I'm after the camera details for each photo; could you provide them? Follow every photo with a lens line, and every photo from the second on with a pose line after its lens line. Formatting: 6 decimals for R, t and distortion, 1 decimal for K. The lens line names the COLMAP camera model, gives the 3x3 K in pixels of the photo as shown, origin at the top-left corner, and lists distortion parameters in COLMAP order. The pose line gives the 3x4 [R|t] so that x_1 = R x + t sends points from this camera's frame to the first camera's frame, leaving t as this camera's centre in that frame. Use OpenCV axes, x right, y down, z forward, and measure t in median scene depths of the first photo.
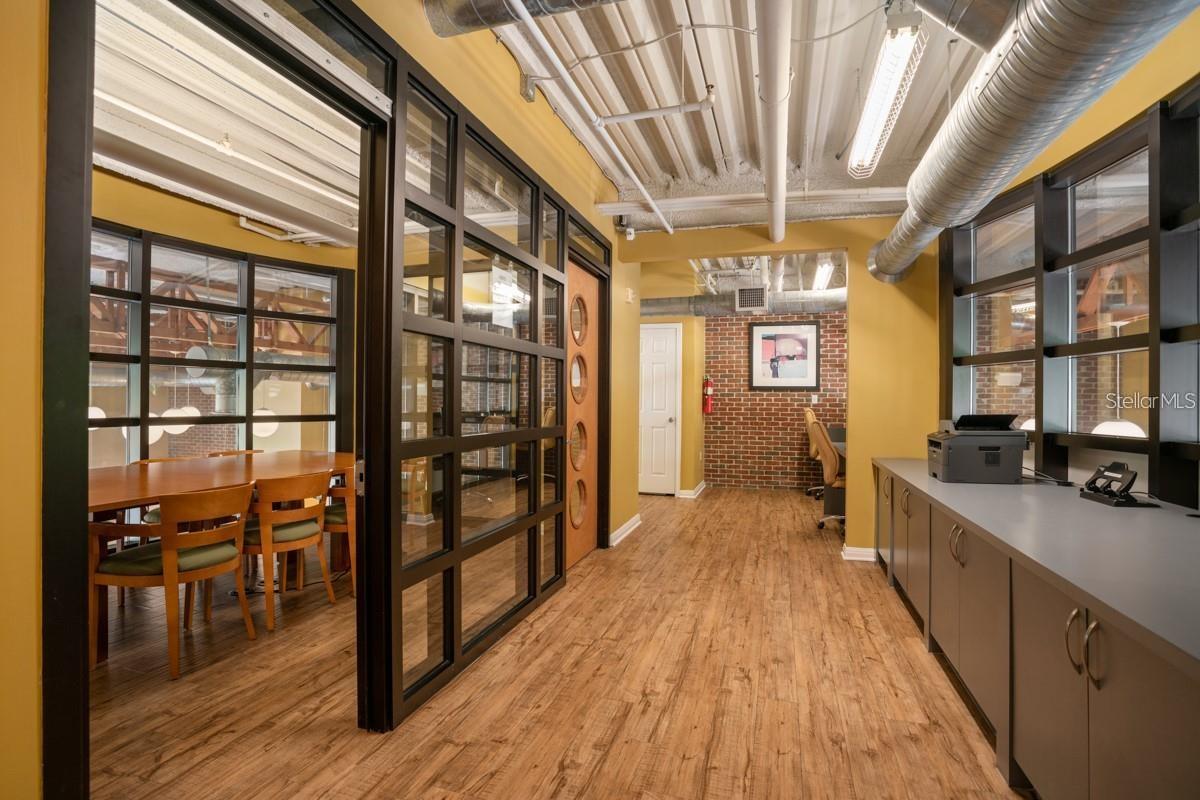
lens RADIAL K [[630.4, 0, 600.0], [0, 630.4, 400.0], [0, 0, 1]] dist [-0.026176, 0.000569]
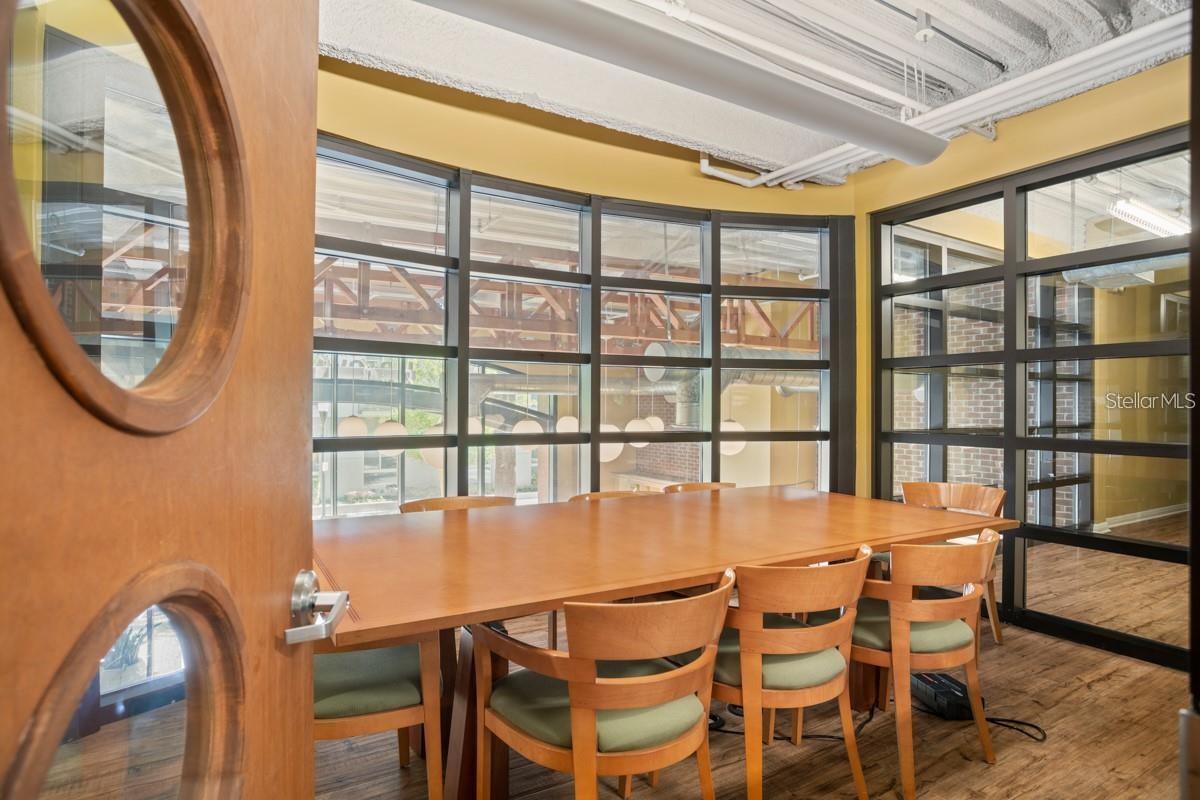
lens RADIAL K [[648.5, 0, 600.0], [0, 648.5, 400.0], [0, 0, 1]] dist [-0.000650, 0.000246]
pose [[0.778217, -0.009274, -0.627928, -0.179022], [0.001501, 0.999916, -0.012907, -0.001739], [0.627994, 0.009102, 0.778165, 0.306492]]
